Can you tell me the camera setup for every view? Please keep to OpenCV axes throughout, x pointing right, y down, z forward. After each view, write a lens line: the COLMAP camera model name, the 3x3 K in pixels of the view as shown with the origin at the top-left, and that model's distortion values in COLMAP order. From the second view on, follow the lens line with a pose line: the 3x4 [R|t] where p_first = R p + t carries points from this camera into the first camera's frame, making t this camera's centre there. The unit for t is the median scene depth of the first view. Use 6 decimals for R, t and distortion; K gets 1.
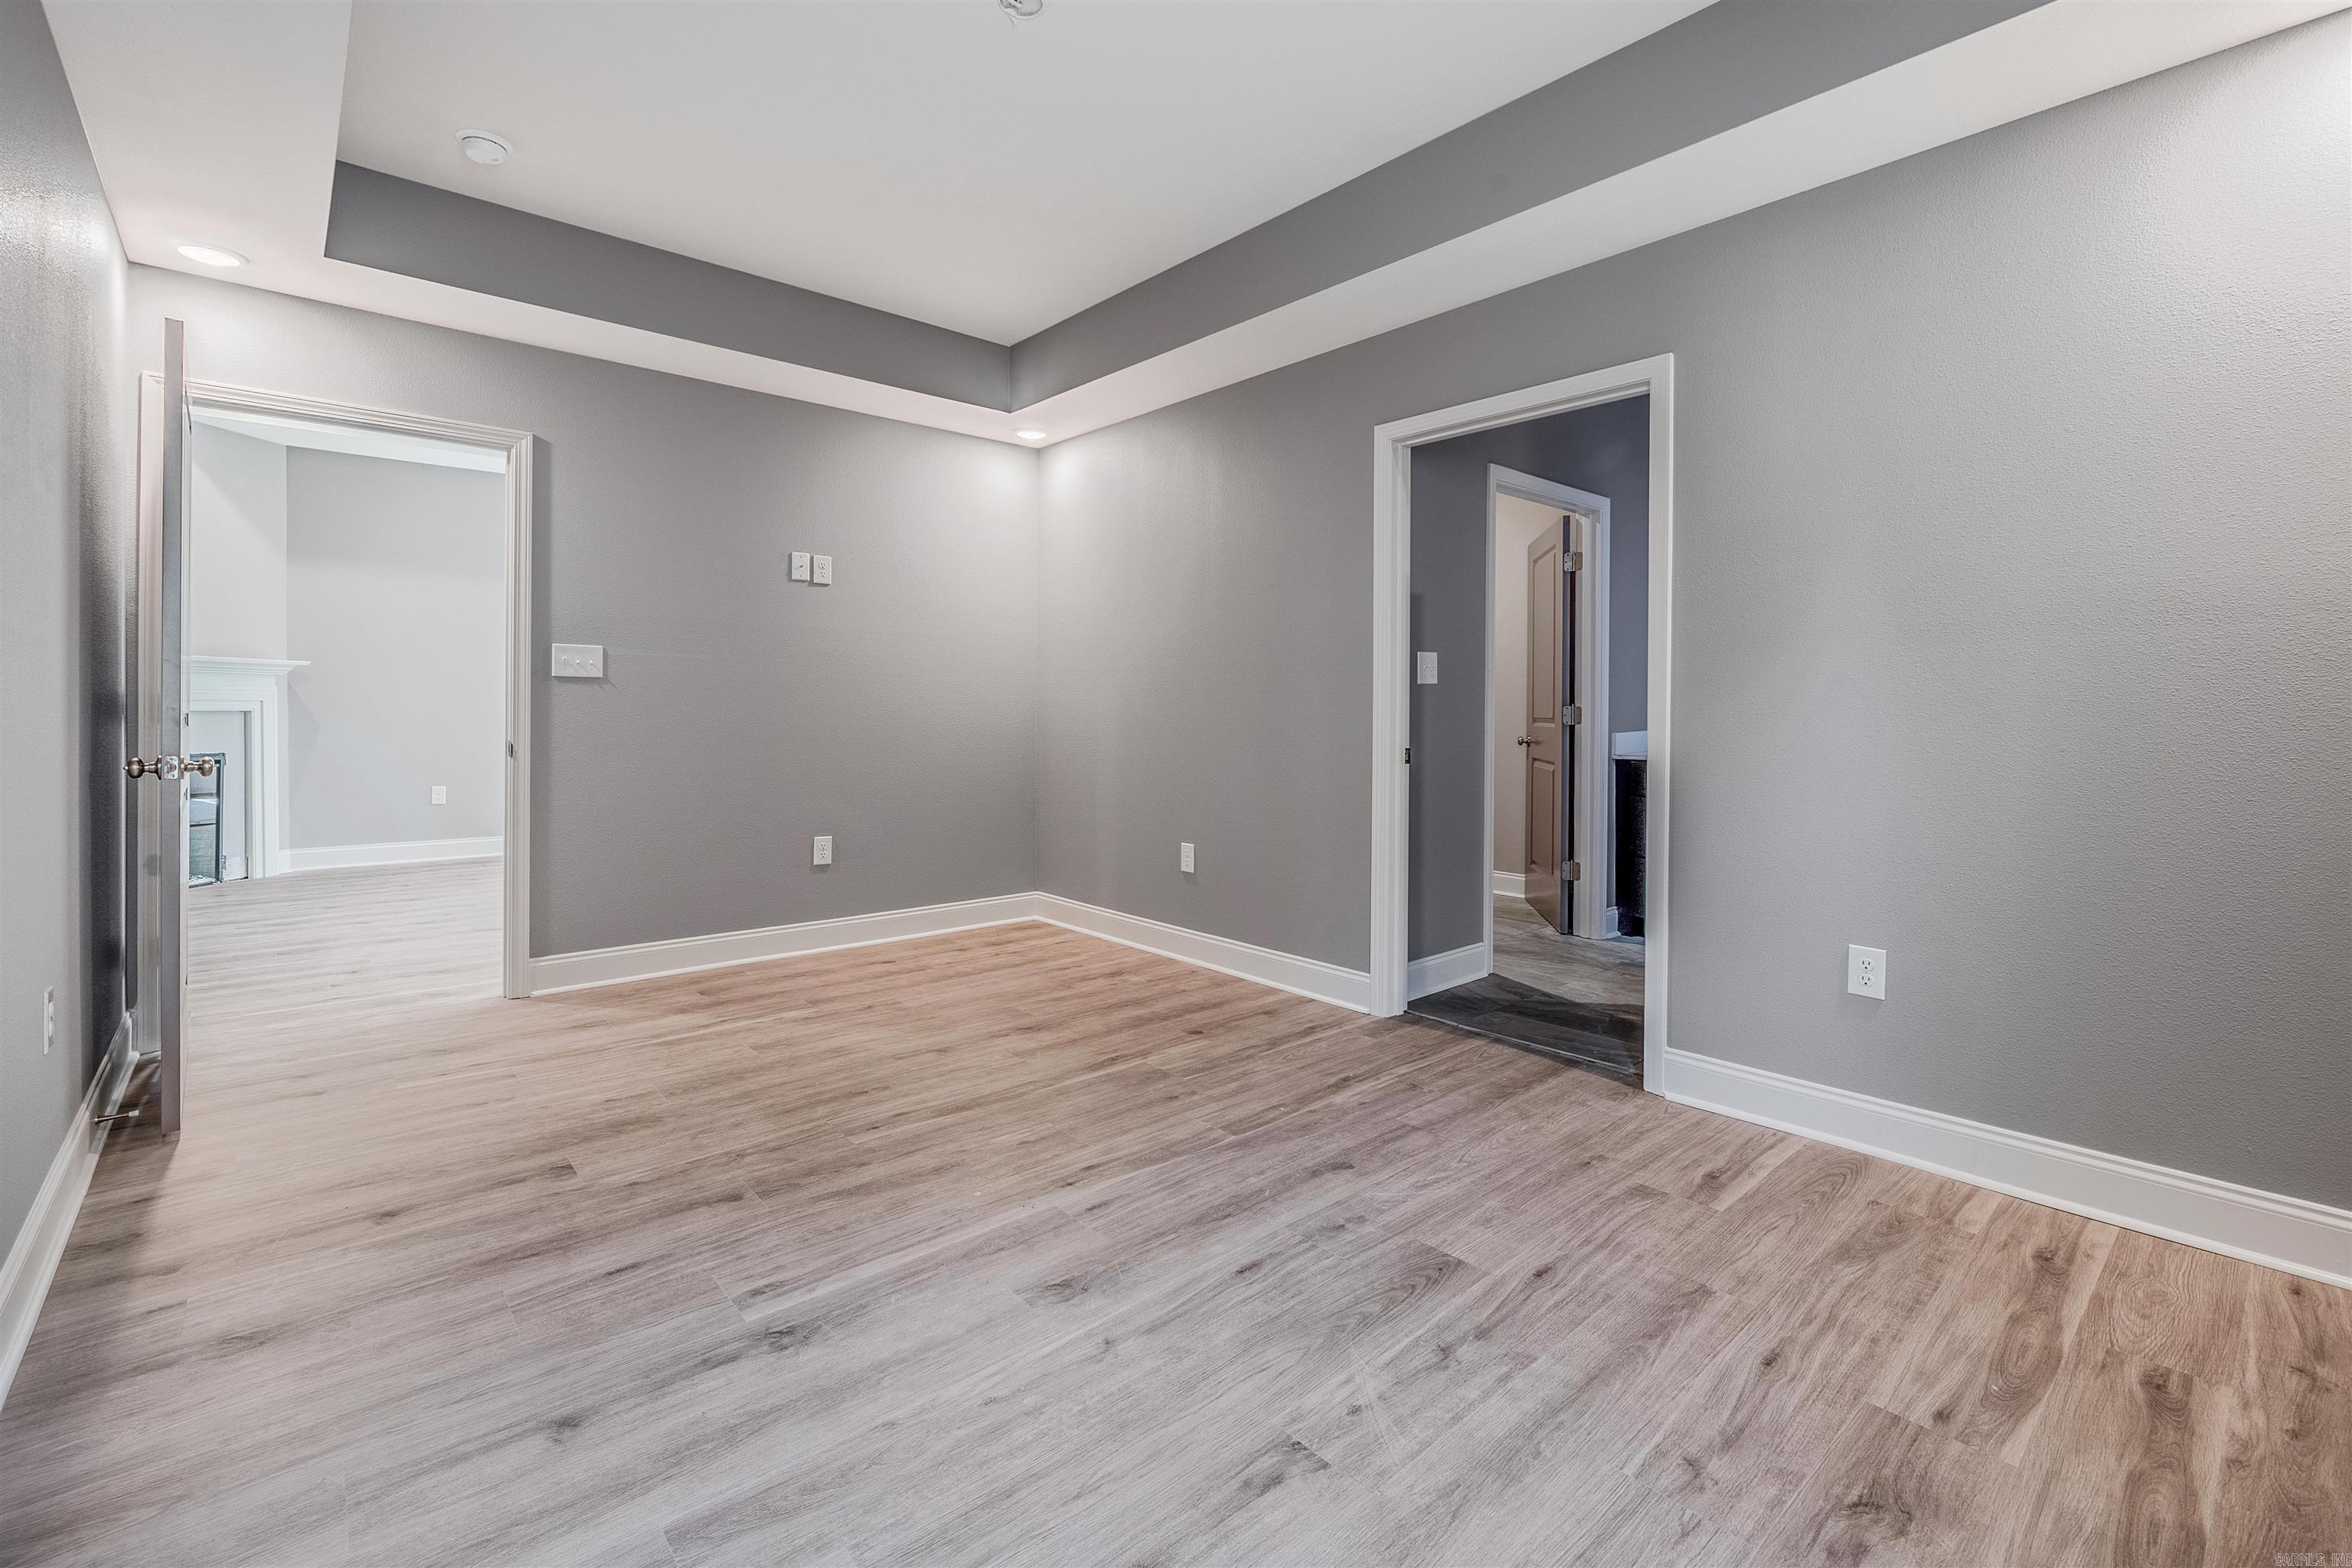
lens RADIAL K [[1021.5, 0, 1184.8], [0, 1021.5, 722.2], [0, 0, 1]] dist [-0.004686, 0.000143]
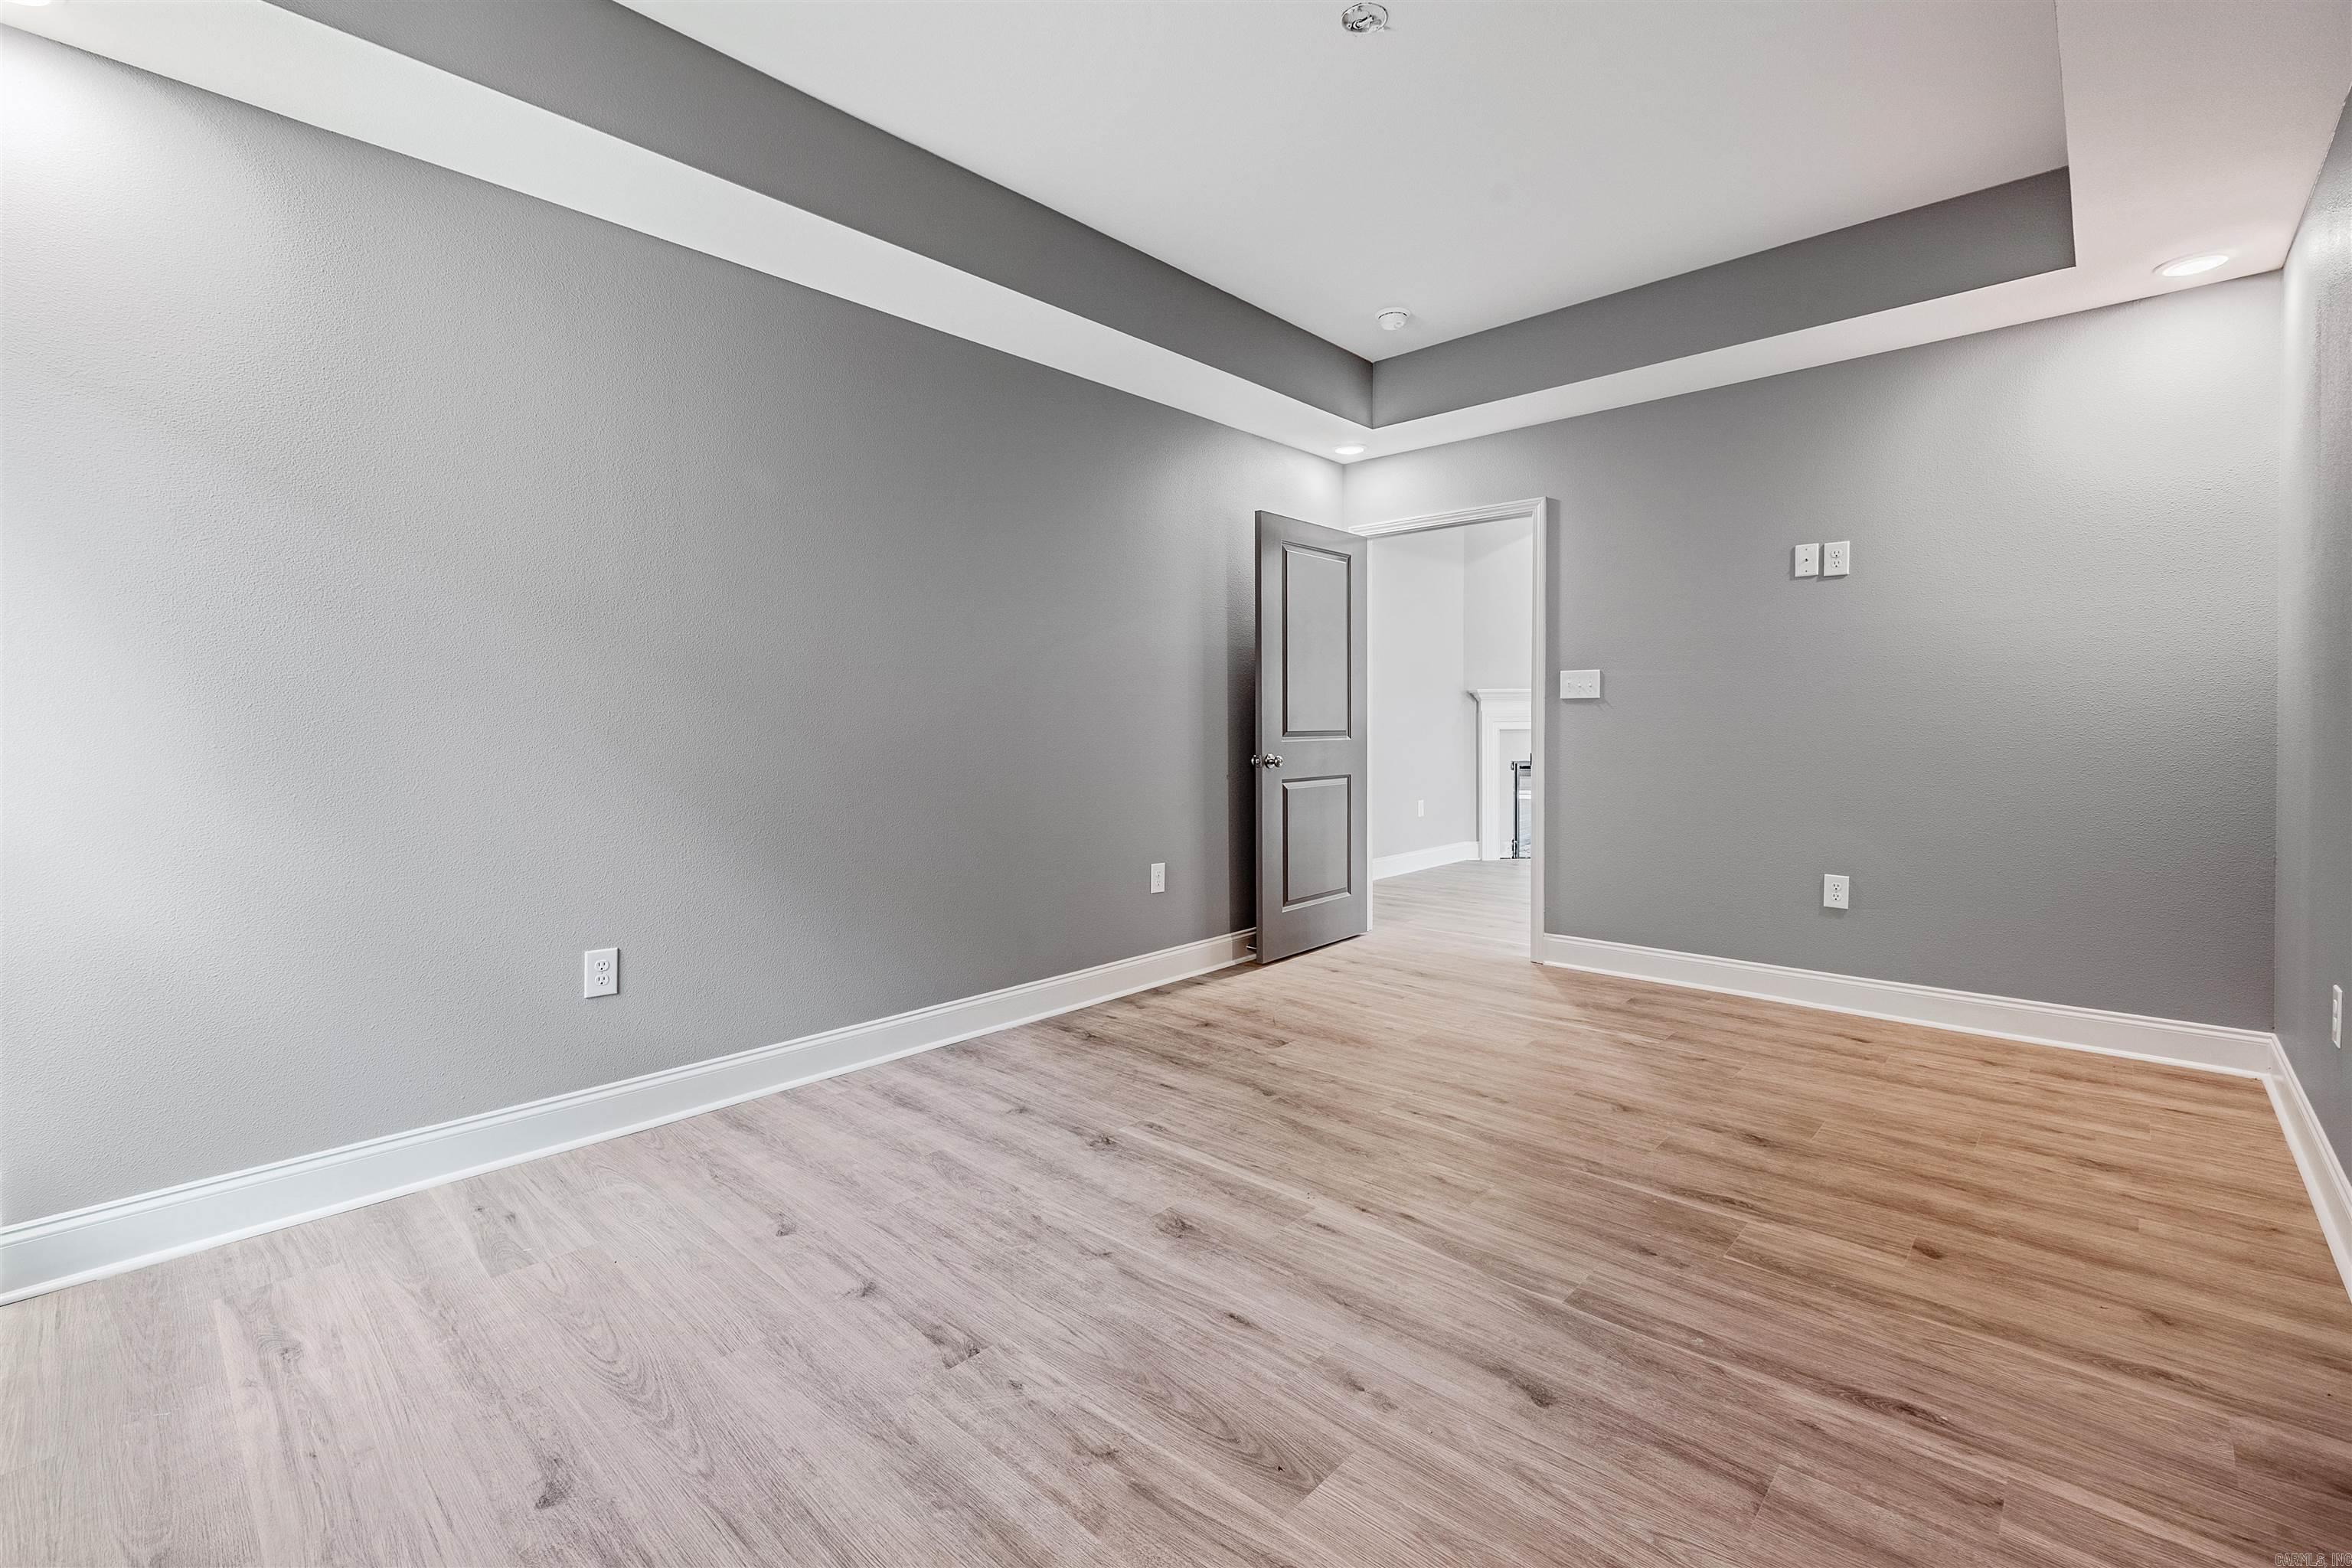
lens RADIAL K [[1011.8, 0, 1162.8], [0, 1011.8, 759.0], [0, 0, 1]] dist [-0.006729, -0.000206]
pose [[0.087136, 0.026989, -0.995831, 0.742311], [-0.006652, 0.999626, 0.026510, -0.004727], [0.996174, 0.004314, 0.087283, 0.648171]]
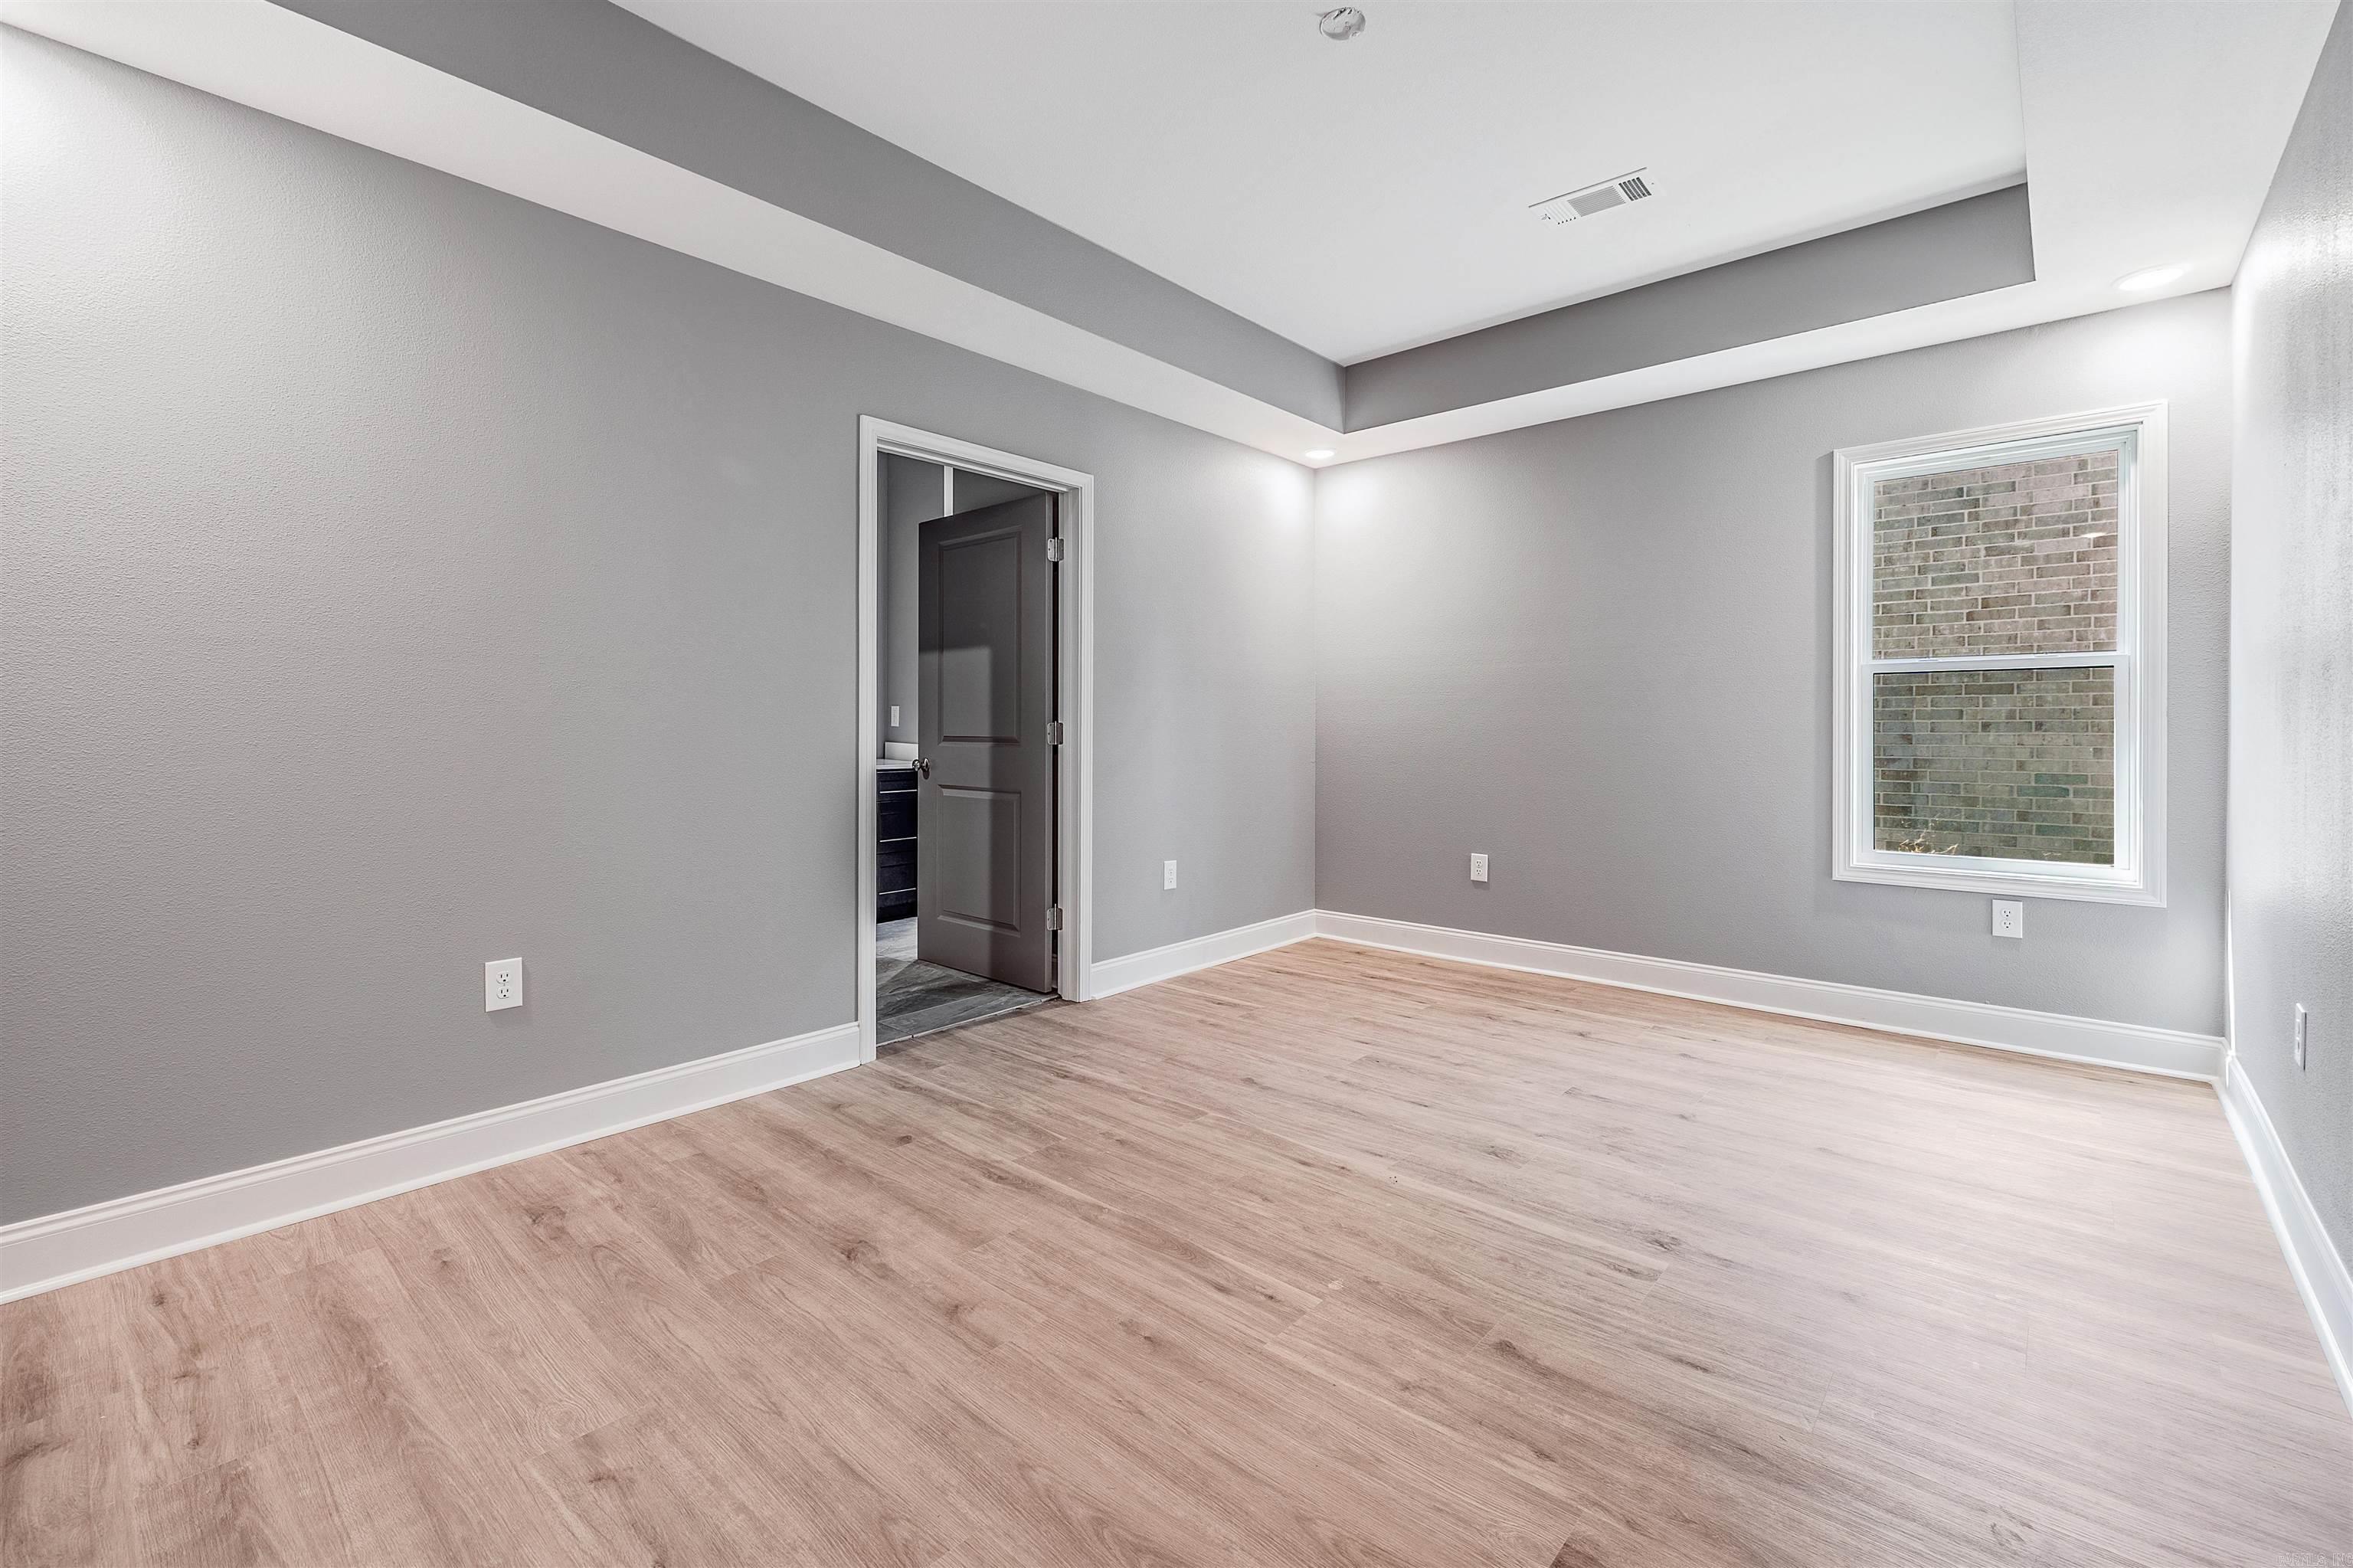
lens RADIAL K [[1012.2, 0, 1163.3], [0, 1012.2, 758.9], [0, 0, 1]] dist [-0.006729, -0.000206]
pose [[-0.116564, -0.037720, 0.992467, -1.022096], [0.012479, 0.999144, 0.039439, -0.022266], [-0.993105, 0.016983, -0.115994, 1.174033]]
